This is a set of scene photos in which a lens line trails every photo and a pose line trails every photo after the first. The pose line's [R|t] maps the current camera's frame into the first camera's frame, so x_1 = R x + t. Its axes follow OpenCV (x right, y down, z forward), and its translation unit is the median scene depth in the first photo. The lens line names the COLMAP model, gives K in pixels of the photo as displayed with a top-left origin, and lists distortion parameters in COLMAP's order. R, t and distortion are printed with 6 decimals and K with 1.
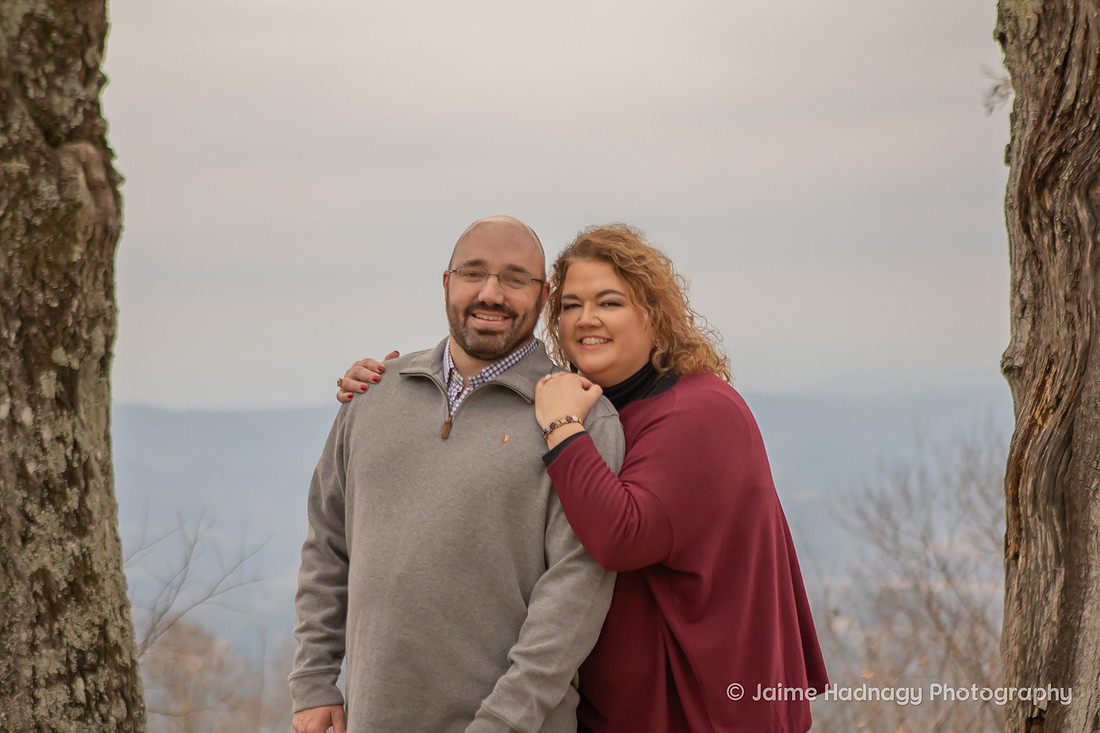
lens RADIAL K [[2908.2, 0, 594.1], [0, 2908.2, 438.3], [0, 0, 1]] dist [0.143398, 0.000000]
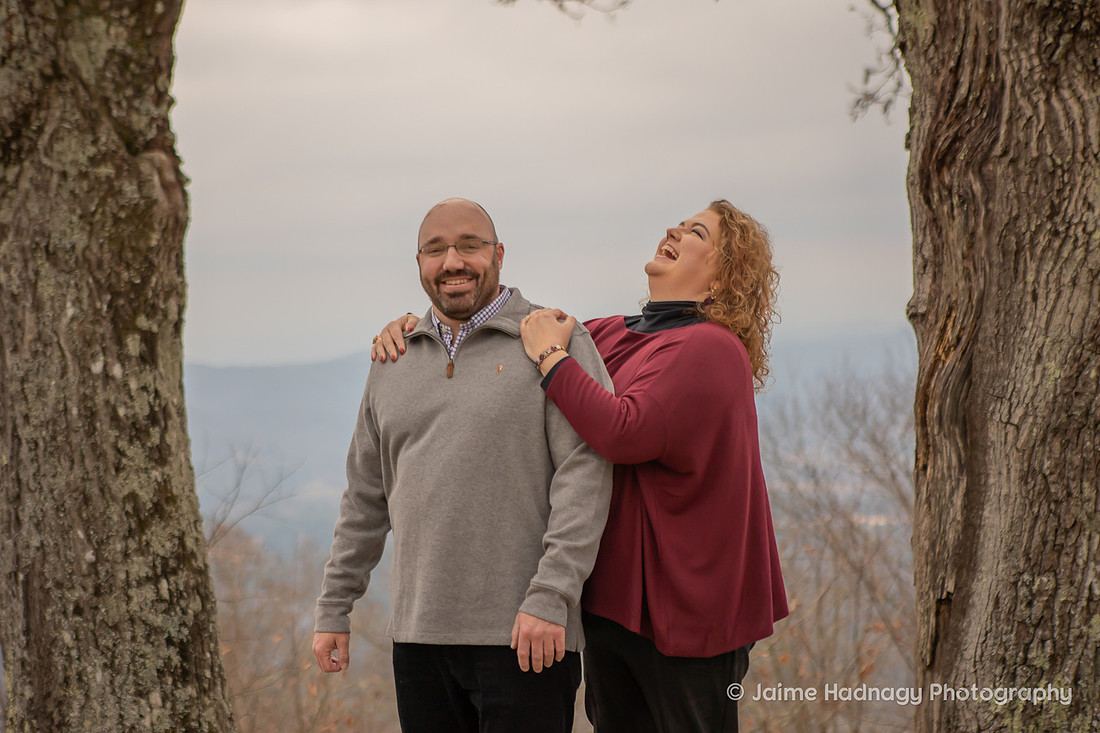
lens RADIAL K [[2175.7, 0, 511.4], [0, 2175.7, 386.4], [0, 0, 1]] dist [0.153746, 0.000000]
pose [[0.999741, -0.020736, -0.009332, -0.017035], [0.020757, 0.999782, 0.002118, 0.000607], [0.009286, -0.002311, 0.999954, 0.067206]]
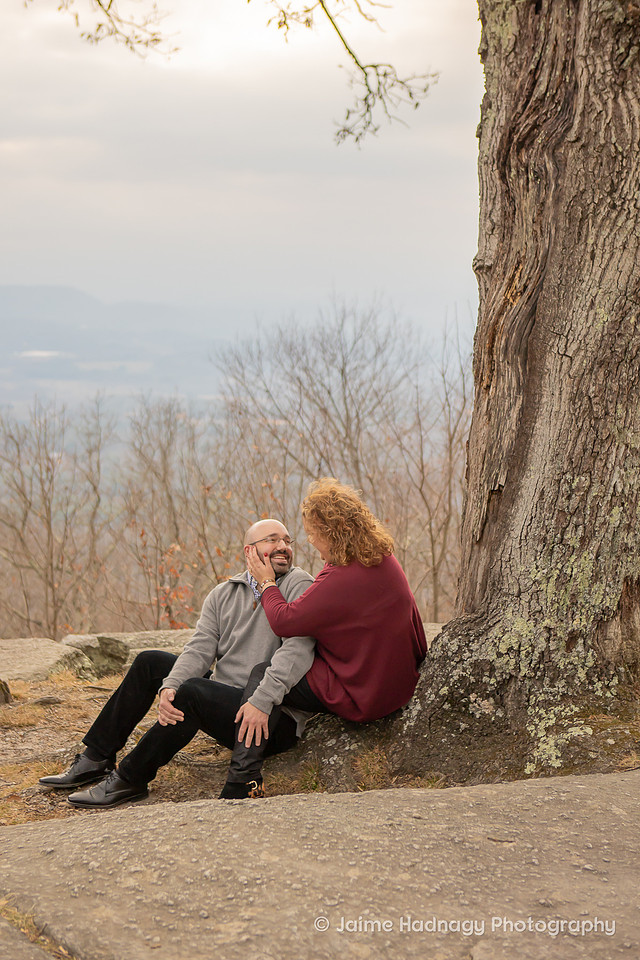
lens RADIAL K [[1405.7, 0, 289.1], [0, 1405.7, 457.5], [0, 0, 1]] dist [-0.025368, 0.000000]
pose [[0.986452, 0.023643, 0.162335, -0.069648], [-0.038718, 0.995158, 0.090341, 0.012064], [-0.159414, -0.095402, 0.982591, 0.235691]]
